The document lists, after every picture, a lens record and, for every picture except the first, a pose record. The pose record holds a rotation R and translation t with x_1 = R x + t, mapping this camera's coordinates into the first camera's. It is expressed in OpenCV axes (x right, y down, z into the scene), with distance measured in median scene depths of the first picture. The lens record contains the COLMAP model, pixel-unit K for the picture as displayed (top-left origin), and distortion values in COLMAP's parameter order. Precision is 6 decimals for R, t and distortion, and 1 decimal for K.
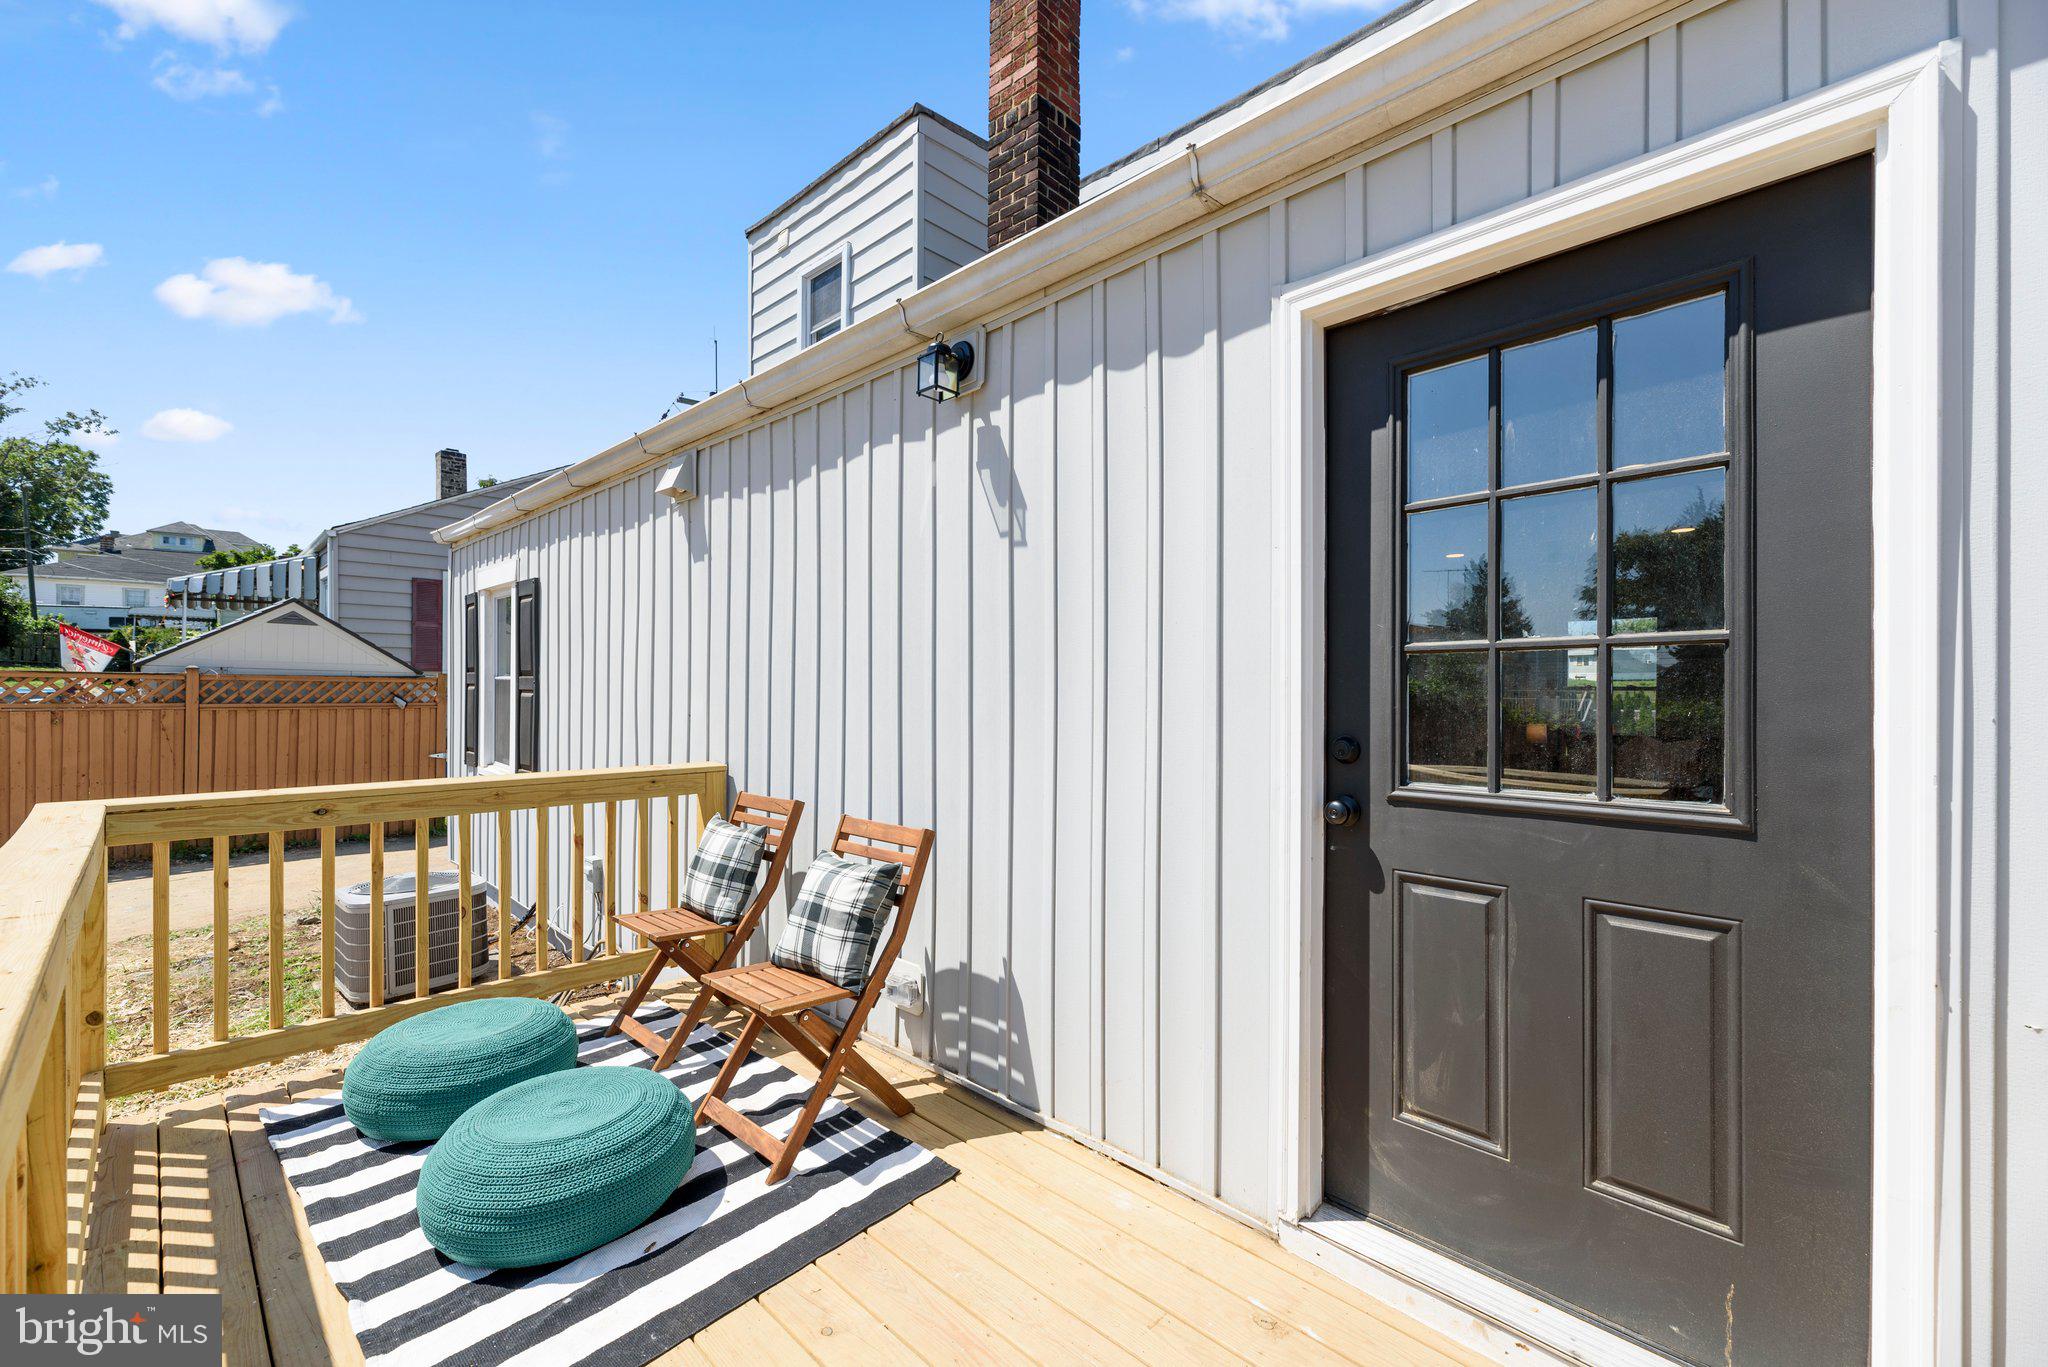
lens RADIAL K [[814.3, 0, 1043.7], [0, 814.3, 687.7], [0, 0, 1]] dist [0.001846, -0.000035]
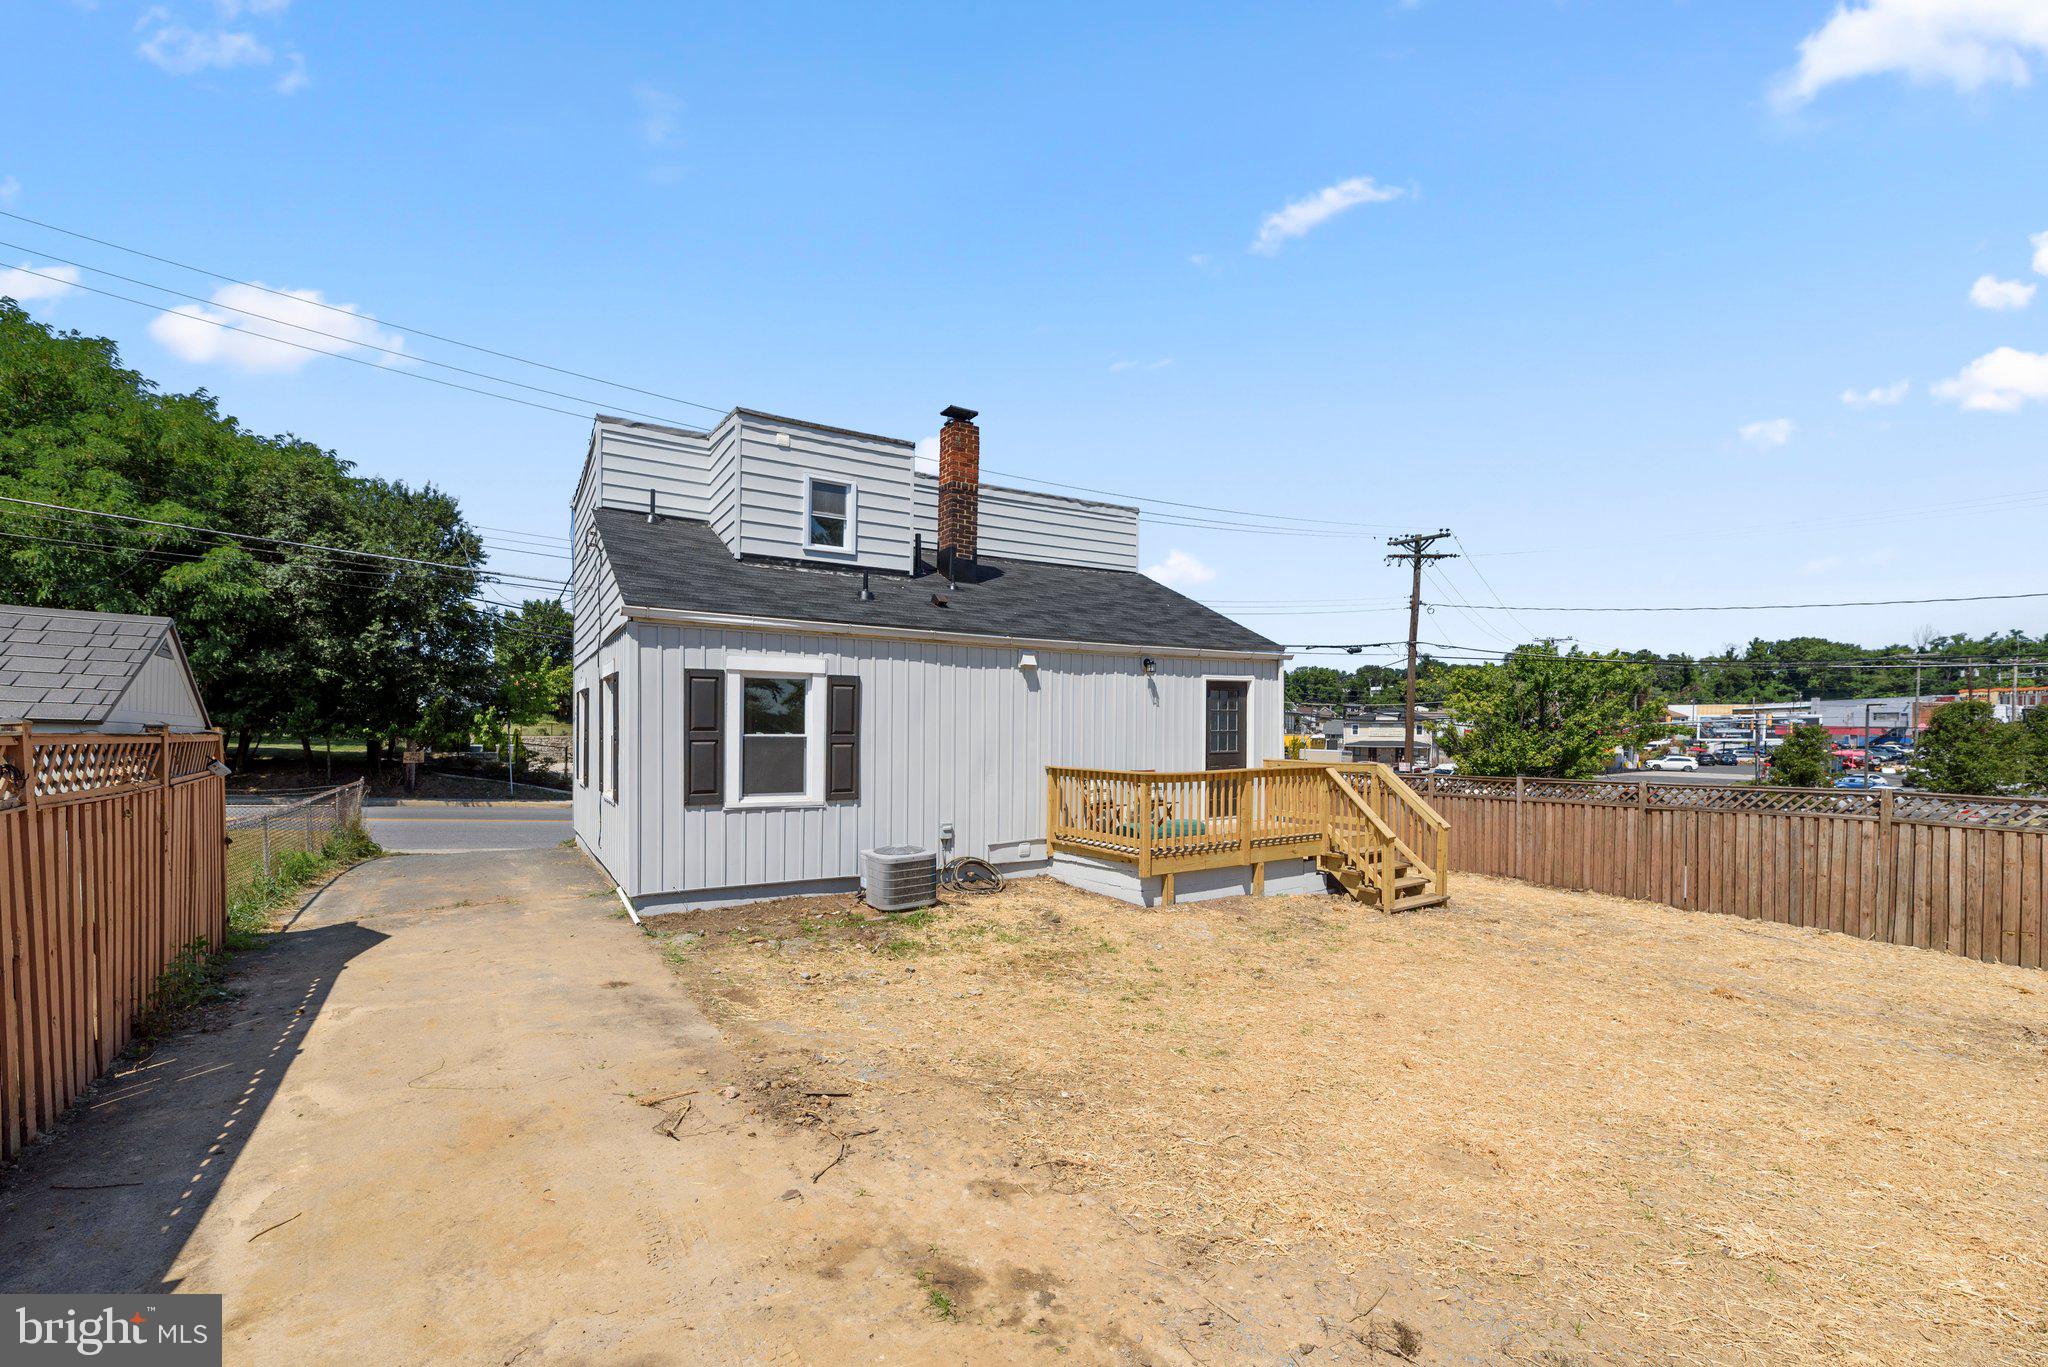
lens RADIAL K [[854.2, 0, 1023.9], [0, 854.2, 742.7], [0, 0, 1]] dist [0.000974, 0.000177]
pose [[0.261944, -0.022745, 0.964815, -4.322982], [0.000354, 0.999724, 0.023472, -0.072366], [-0.965083, -0.005807, 0.261880, 0.402491]]
